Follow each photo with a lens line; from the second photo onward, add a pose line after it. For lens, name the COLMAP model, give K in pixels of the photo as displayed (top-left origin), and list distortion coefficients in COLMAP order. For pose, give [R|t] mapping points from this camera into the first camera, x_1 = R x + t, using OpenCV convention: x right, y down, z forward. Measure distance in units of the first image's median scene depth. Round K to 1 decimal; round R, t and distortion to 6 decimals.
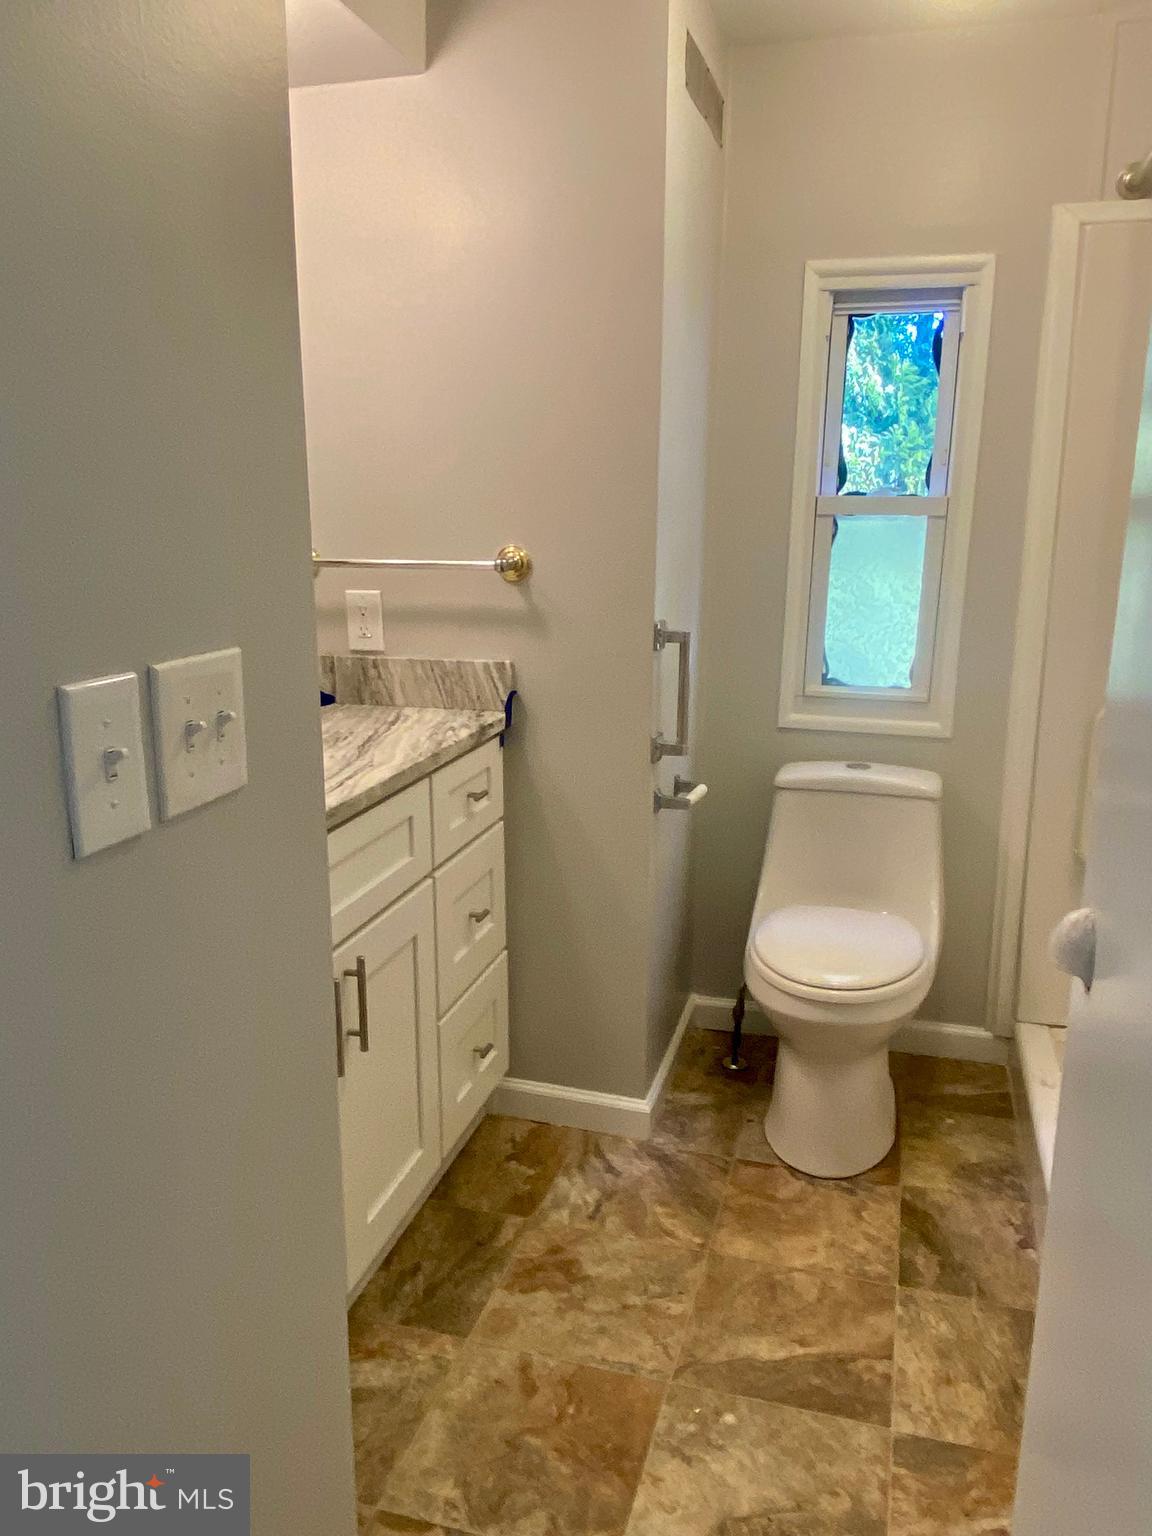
lens RADIAL K [[1118.3, 0, 575.4], [0, 1118.3, 793.9], [0, 0, 1]] dist [0.075228, -0.105202]
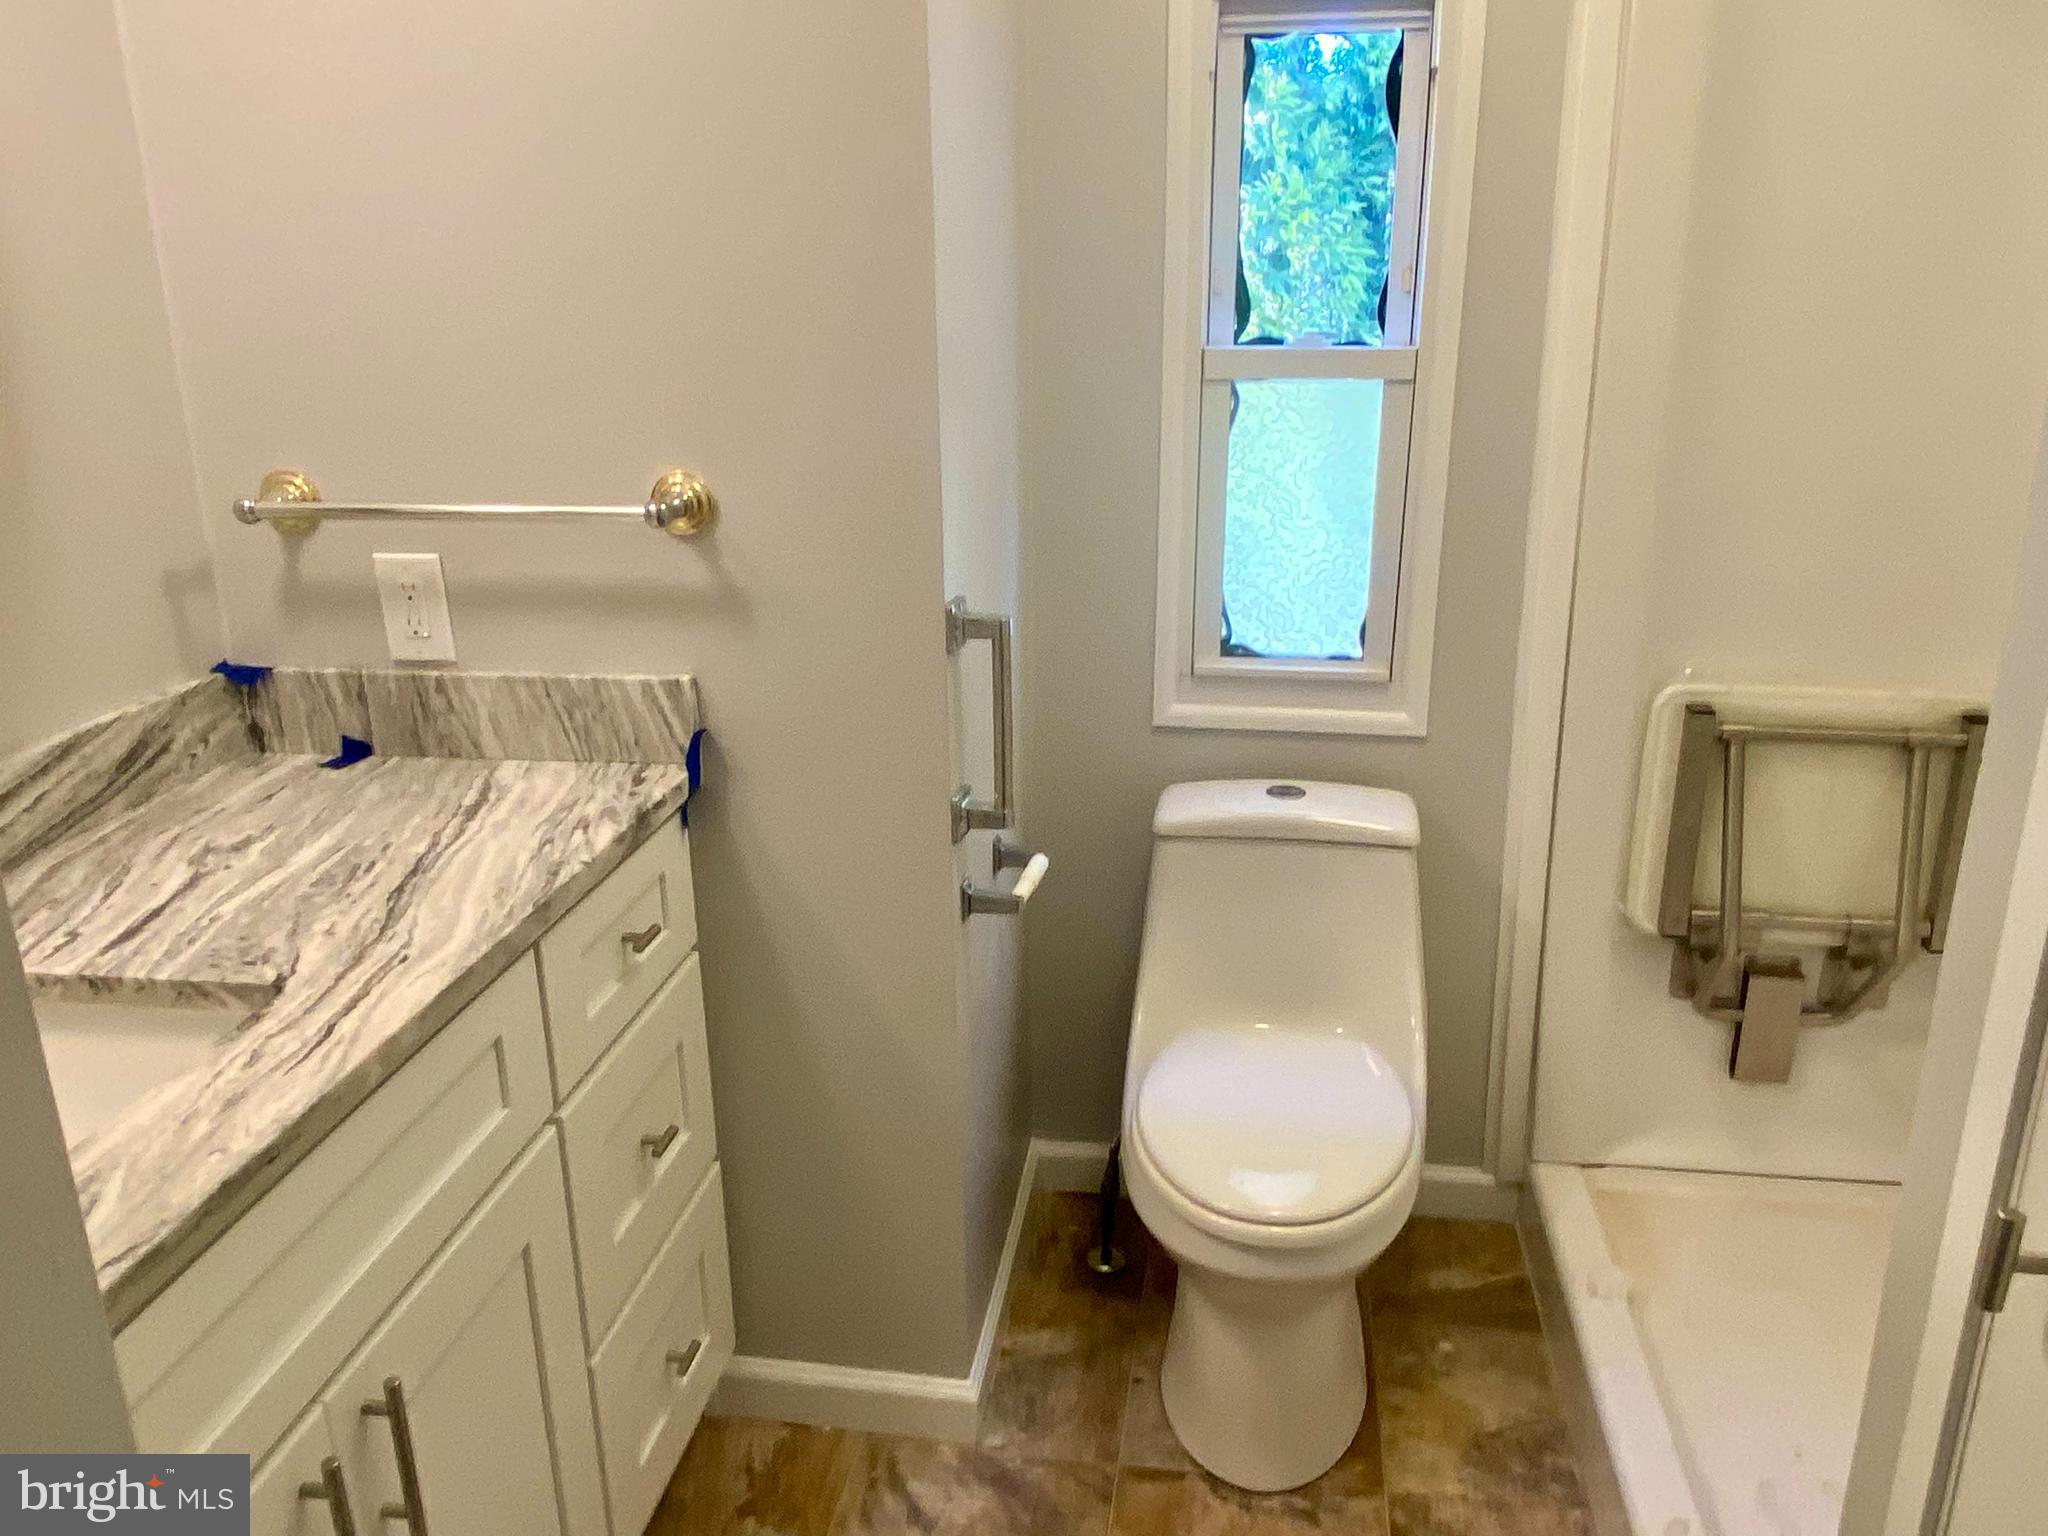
lens RADIAL K [[1491.1, 0, 1041.7], [0, 1491.1, 766.4], [0, 0, 1]] dist [0.075228, -0.105202]
pose [[0.990538, -0.055097, 0.125690, 0.018459], [0.045805, 0.996081, 0.075657, -0.118832], [-0.129366, -0.069184, 0.989181, 0.229508]]
